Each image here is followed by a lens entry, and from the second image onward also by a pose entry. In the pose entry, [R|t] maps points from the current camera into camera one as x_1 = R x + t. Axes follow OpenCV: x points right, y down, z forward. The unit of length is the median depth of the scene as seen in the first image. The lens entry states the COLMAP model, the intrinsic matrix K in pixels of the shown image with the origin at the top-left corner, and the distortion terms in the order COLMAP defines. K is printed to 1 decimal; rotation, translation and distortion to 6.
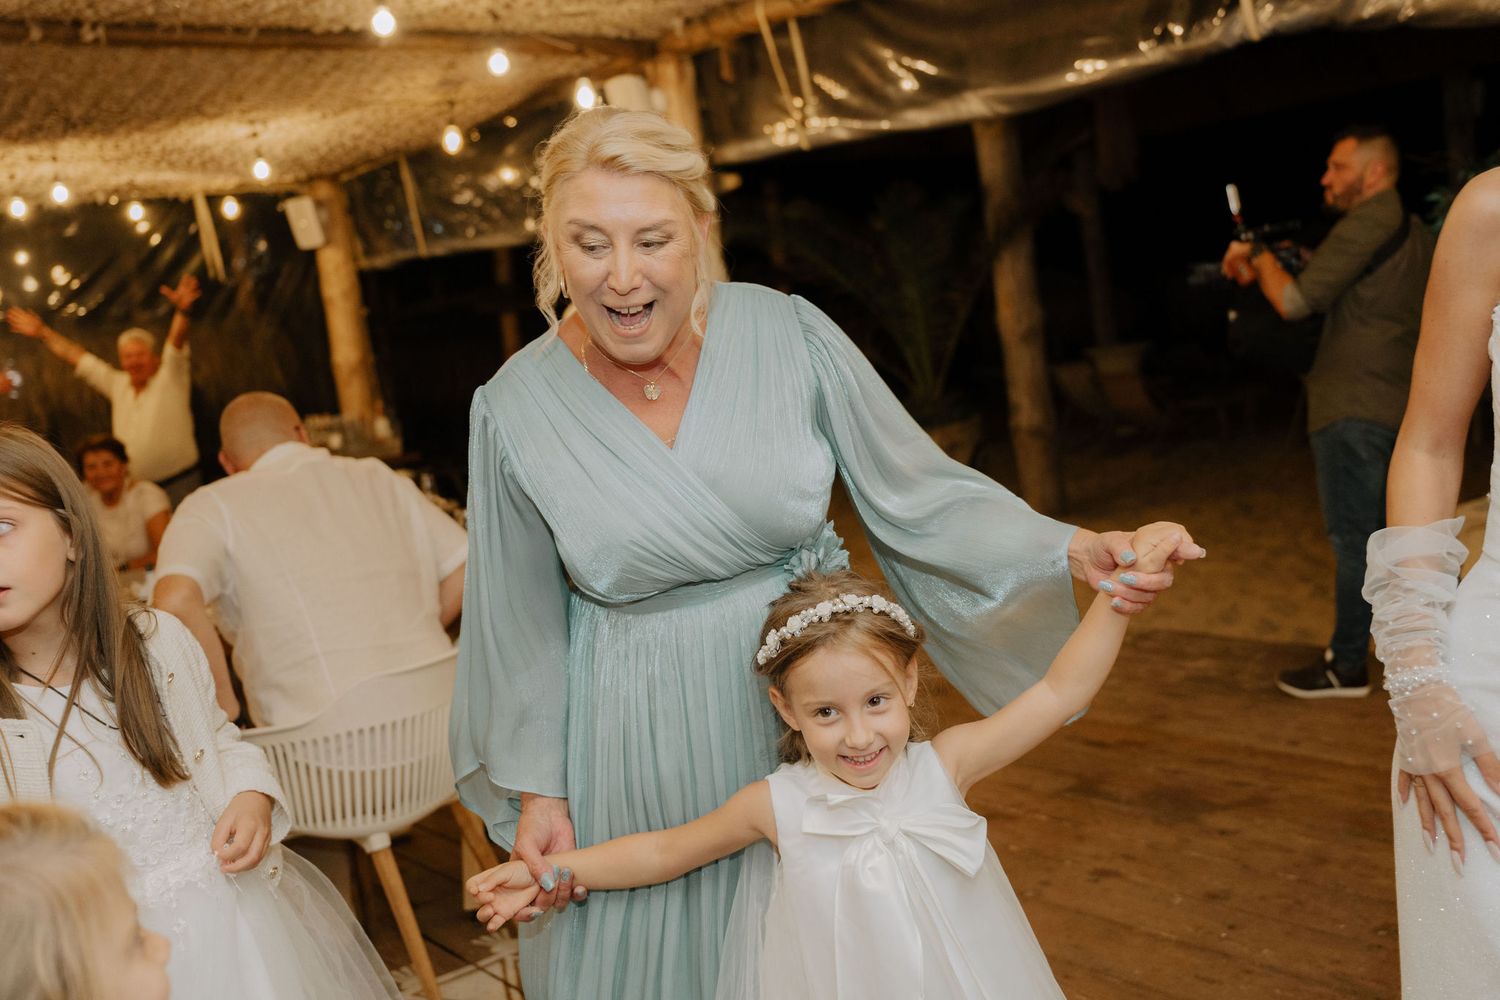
lens RADIAL K [[1504.9, 0, 830.9], [0, 1504.9, 501.9], [0, 0, 1]] dist [0.008488, 0.000000]
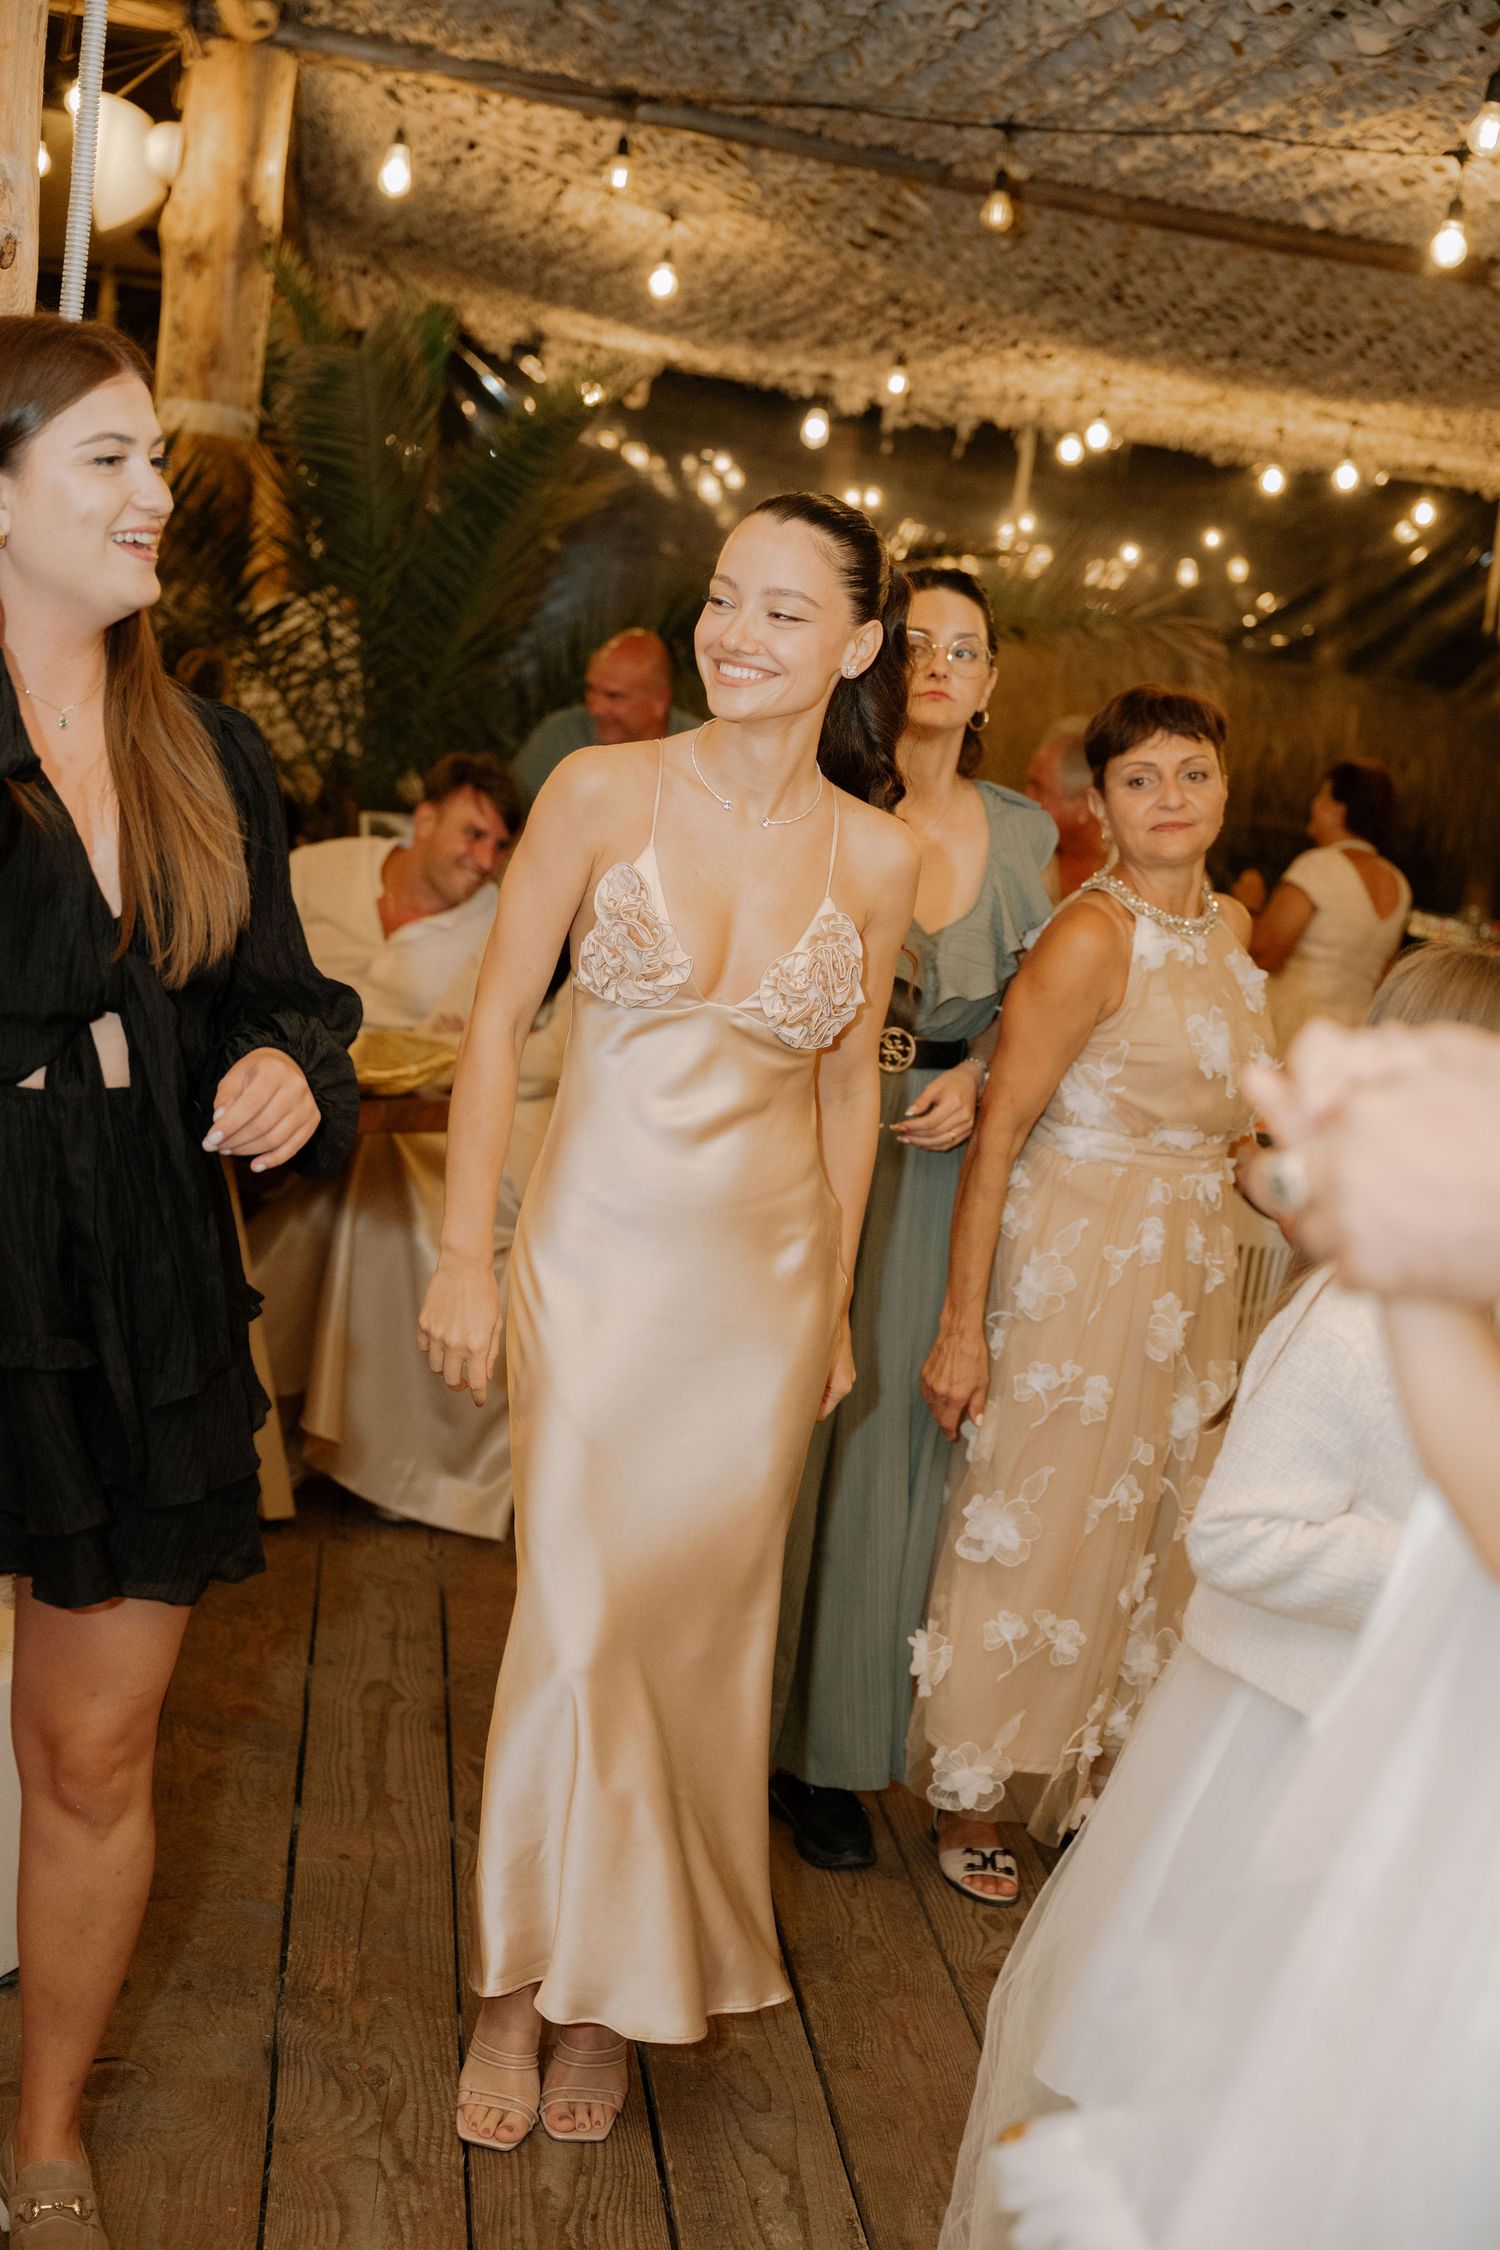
lens RADIAL K [[2885.9, 0, 763.4], [0, 2885.9, 1128.3], [0, 0, 1]] dist [0.026204, 0.000000]
pose [[0.805451, 0.309033, -0.505714, 0.001385], [-0.298228, 0.948728, 0.104763, 0.005258], [0.512160, 0.066437, 0.856317, -0.175672]]
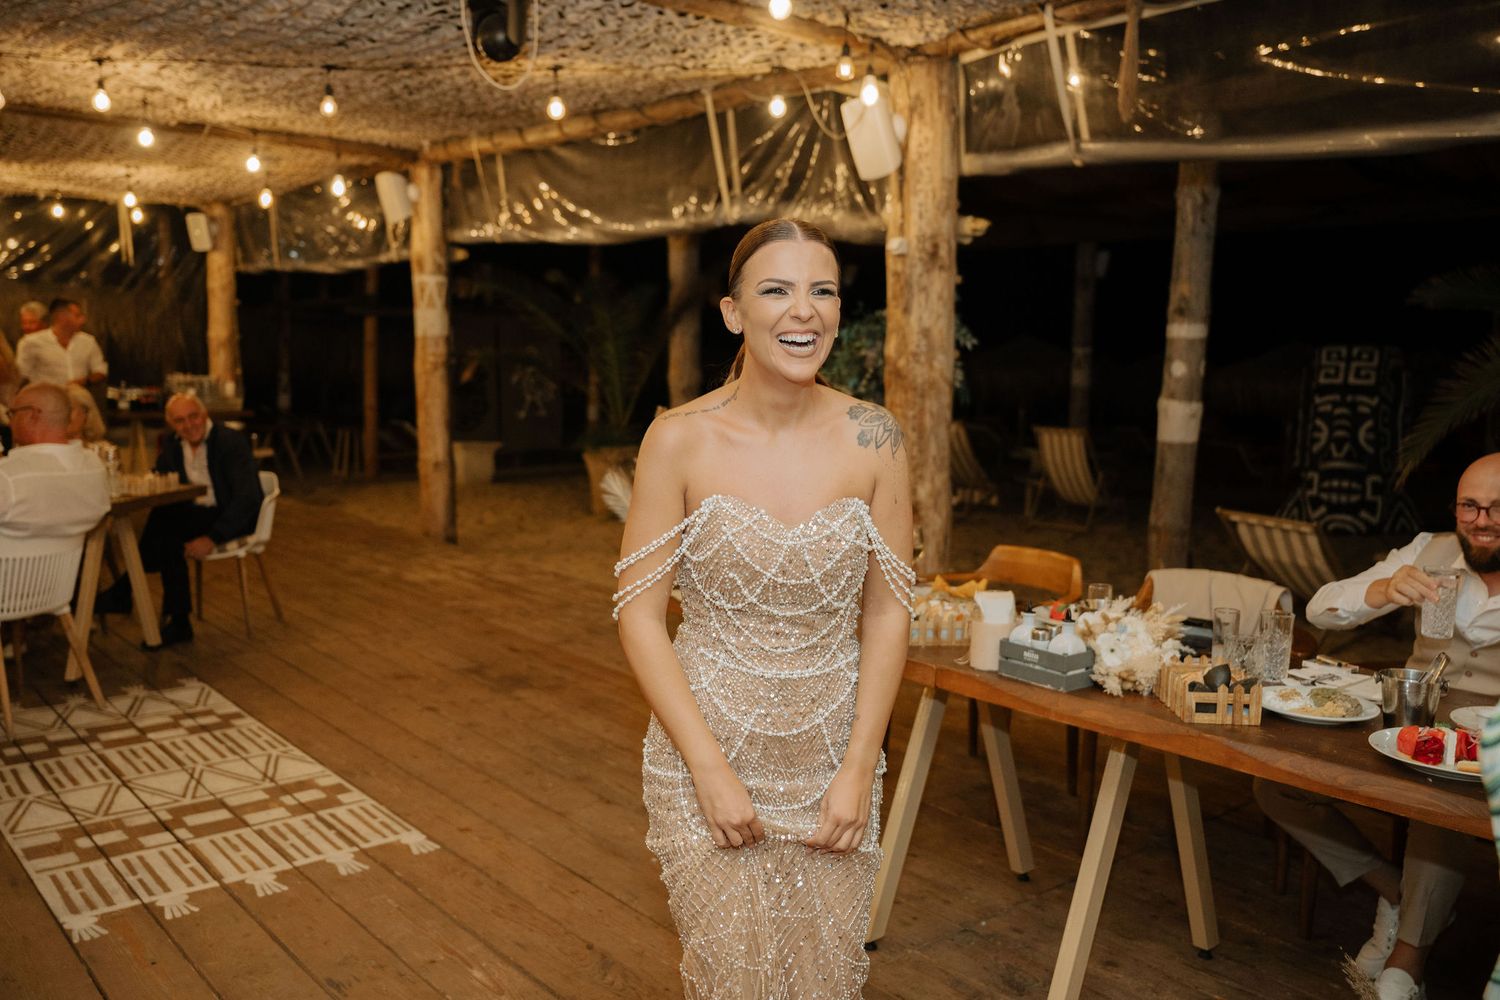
lens RADIAL K [[1247.1, 0, 739.1], [0, 1247.1, 501.0], [0, 0, 1]] dist [0.003538, -0.005767]
pose [[0.989642, 0.142506, 0.017337, 0.224696], [-0.142481, 0.989794, -0.002661, -0.016708], [-0.017539, 0.000164, 0.999846, -0.205690]]
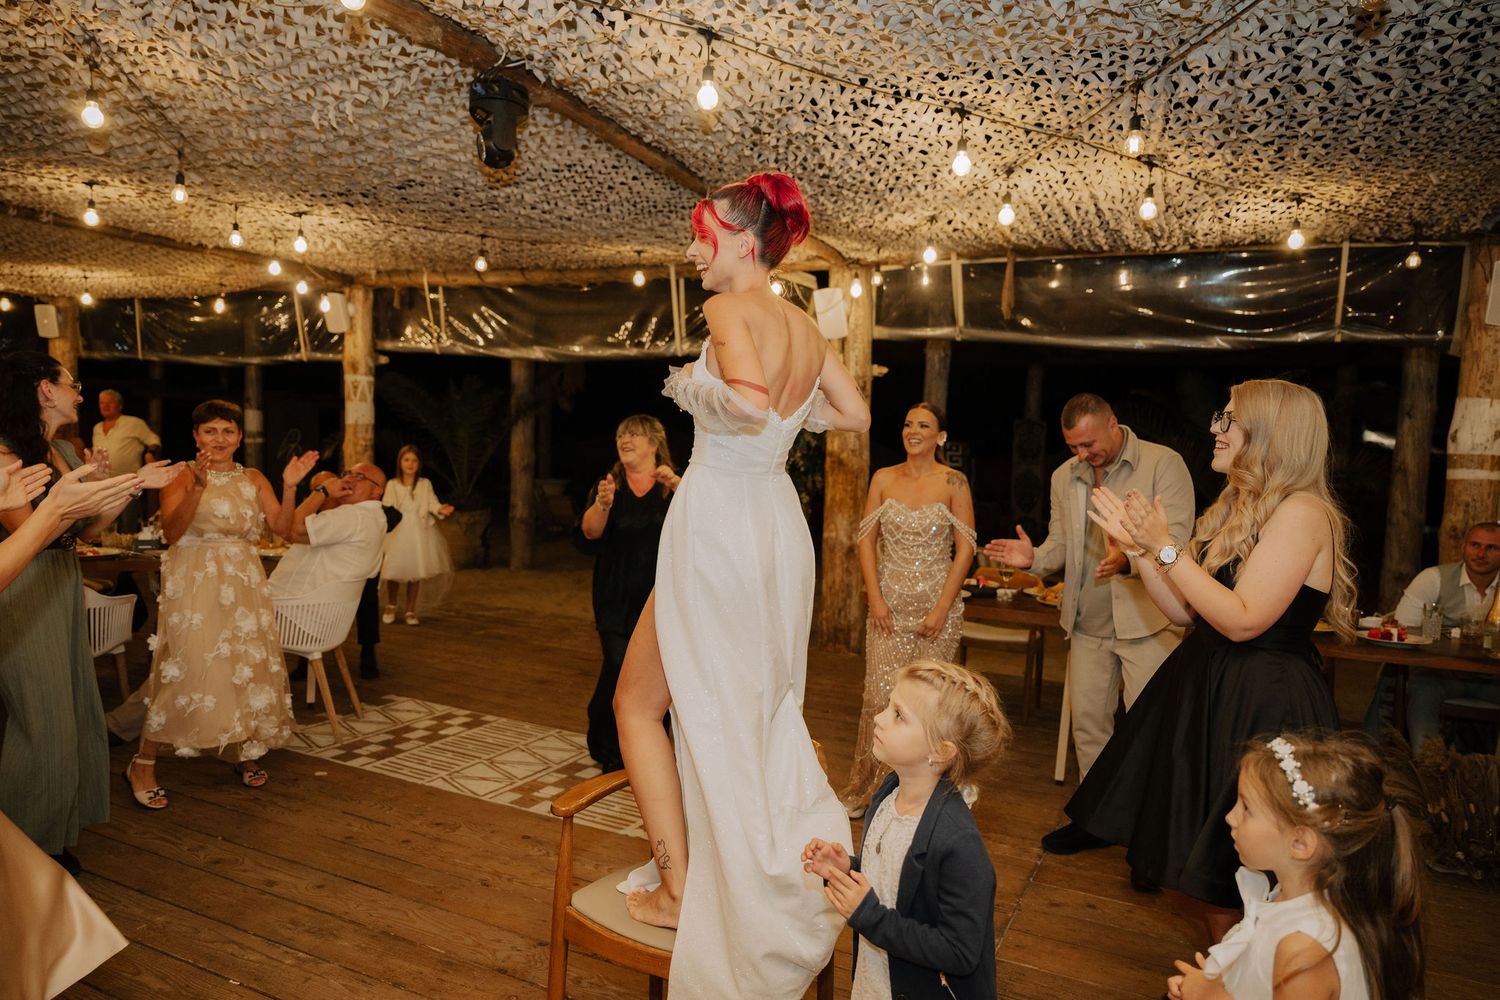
lens RADIAL K [[999.4, 0, 743.9], [0, 999.4, 501.8], [0, 0, 1]] dist [0.001537, -0.002144]
pose [[0.906293, 0.135940, 0.400191, -0.141432], [-0.103071, 0.989363, -0.102655, 0.034988], [-0.409889, 0.051788, 0.910664, -0.271708]]
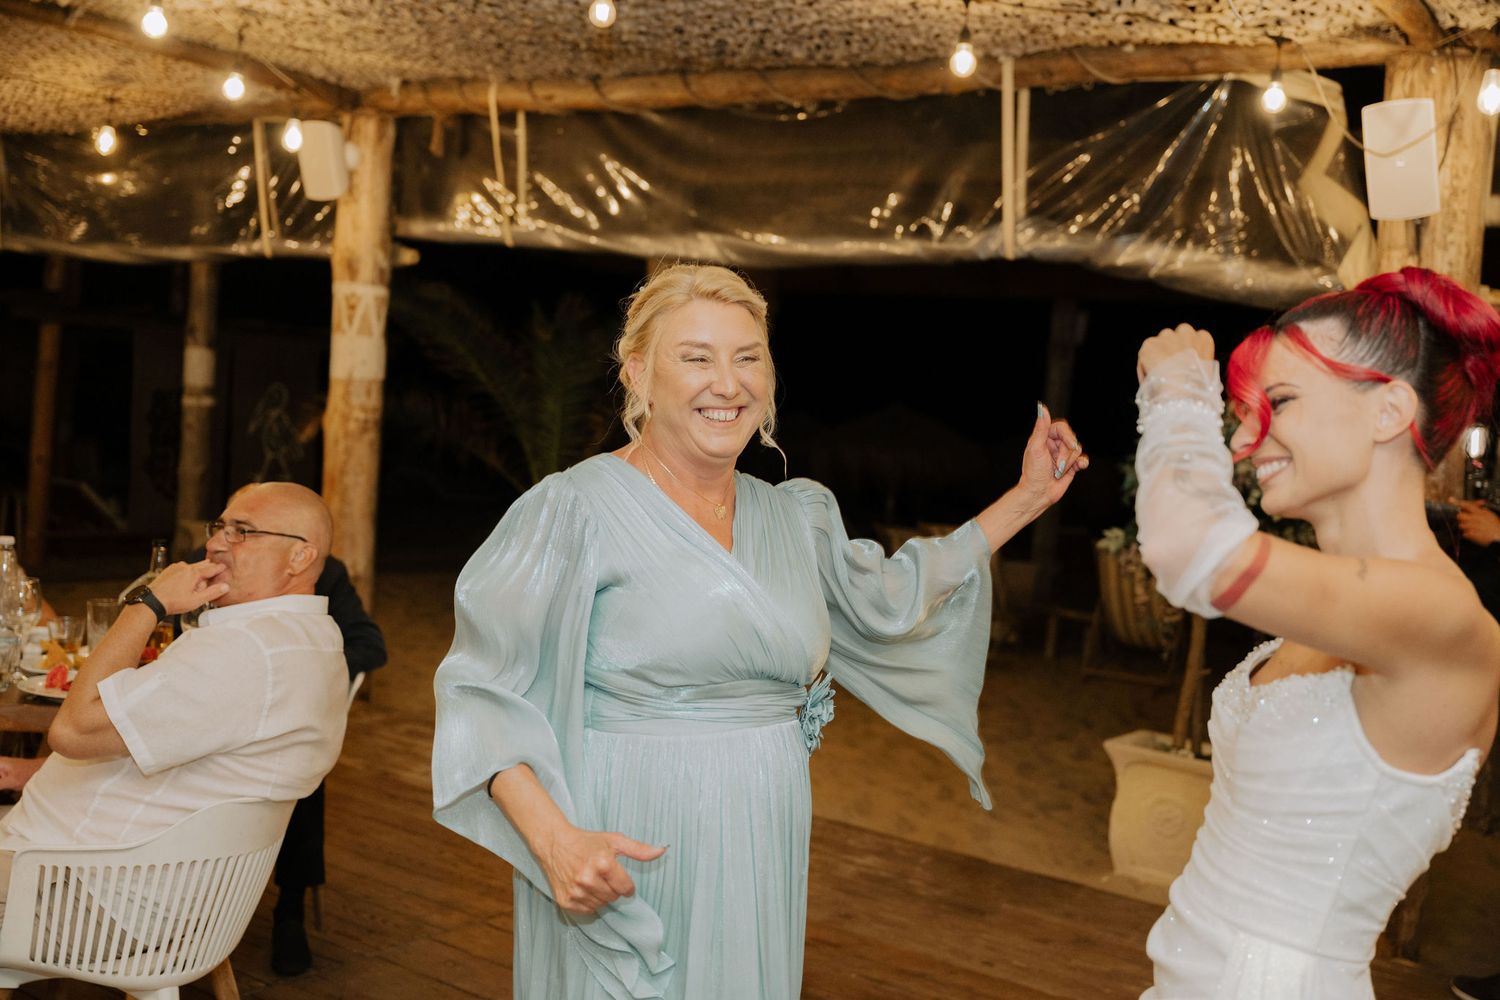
lens RADIAL K [[1581.2, 0, 765.0], [0, 1581.2, 501.2], [0, 0, 1]] dist [0.008178, 0.000000]
pose [[0.945522, 0.188010, 0.265781, -0.096785], [-0.167615, 0.981004, -0.097656, -0.007476], [-0.279093, 0.047787, 0.959074, 0.012842]]
